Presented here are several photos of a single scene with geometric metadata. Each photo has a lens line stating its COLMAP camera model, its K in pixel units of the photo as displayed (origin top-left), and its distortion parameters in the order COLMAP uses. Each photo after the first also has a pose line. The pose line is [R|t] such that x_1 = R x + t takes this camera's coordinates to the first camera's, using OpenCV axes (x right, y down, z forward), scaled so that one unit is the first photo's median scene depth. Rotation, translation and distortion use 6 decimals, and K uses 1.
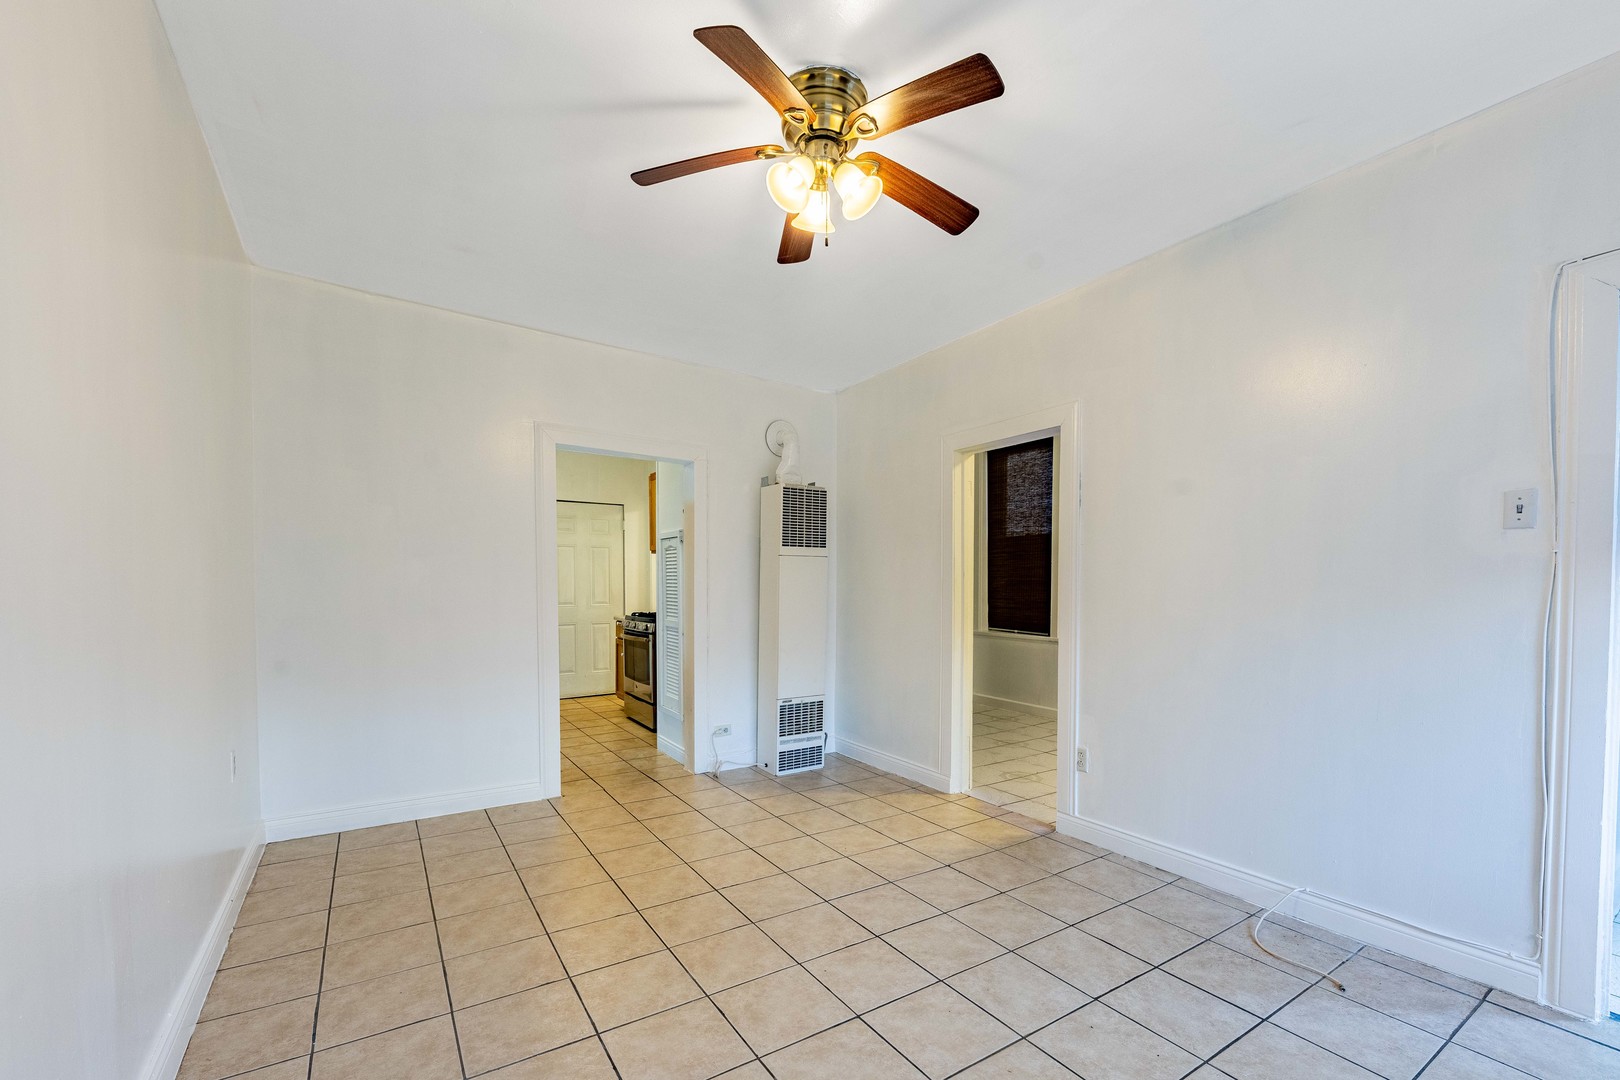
lens RADIAL K [[686.6, 0, 811.0], [0, 686.6, 610.9], [0, 0, 1]] dist [-0.000397, 0.000000]
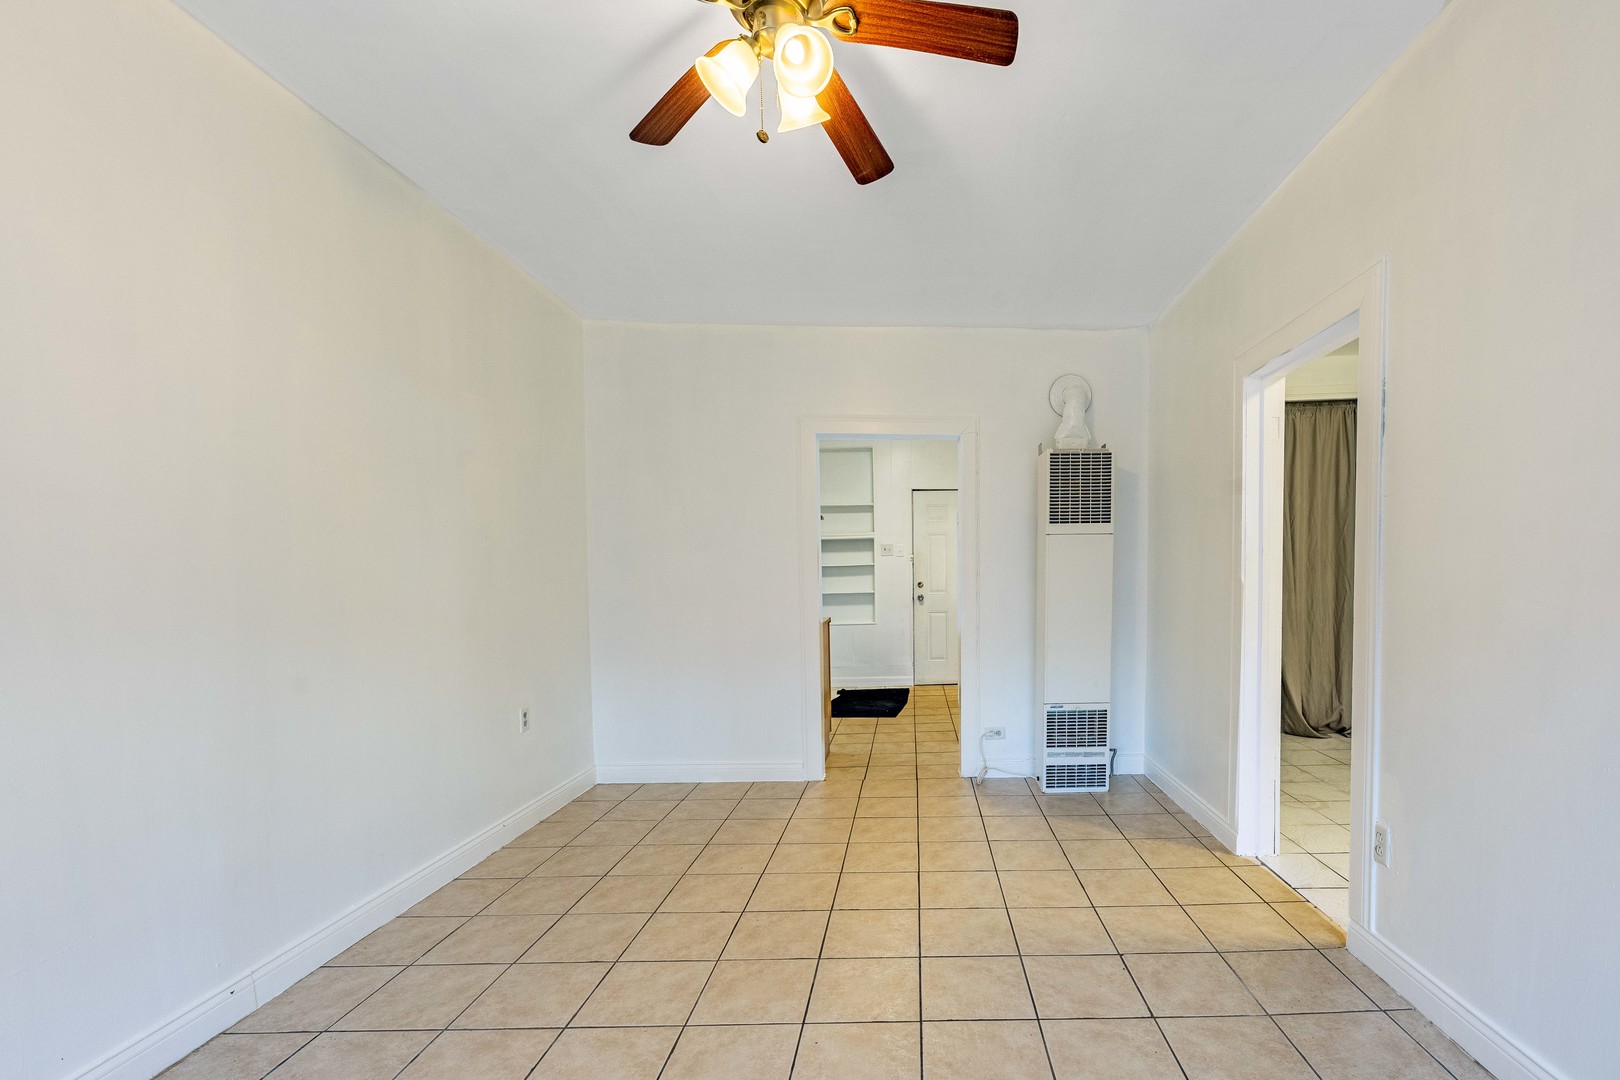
lens RADIAL K [[699.2, 0, 810.0], [0, 699.2, 609.6], [0, 0, 1]] dist [0.001341, -0.000139]
pose [[0.846273, 0.014492, -0.532552, 0.164217], [-0.005963, 0.999825, 0.017732, -0.001744], [0.532716, -0.011831, 0.846211, 0.109169]]
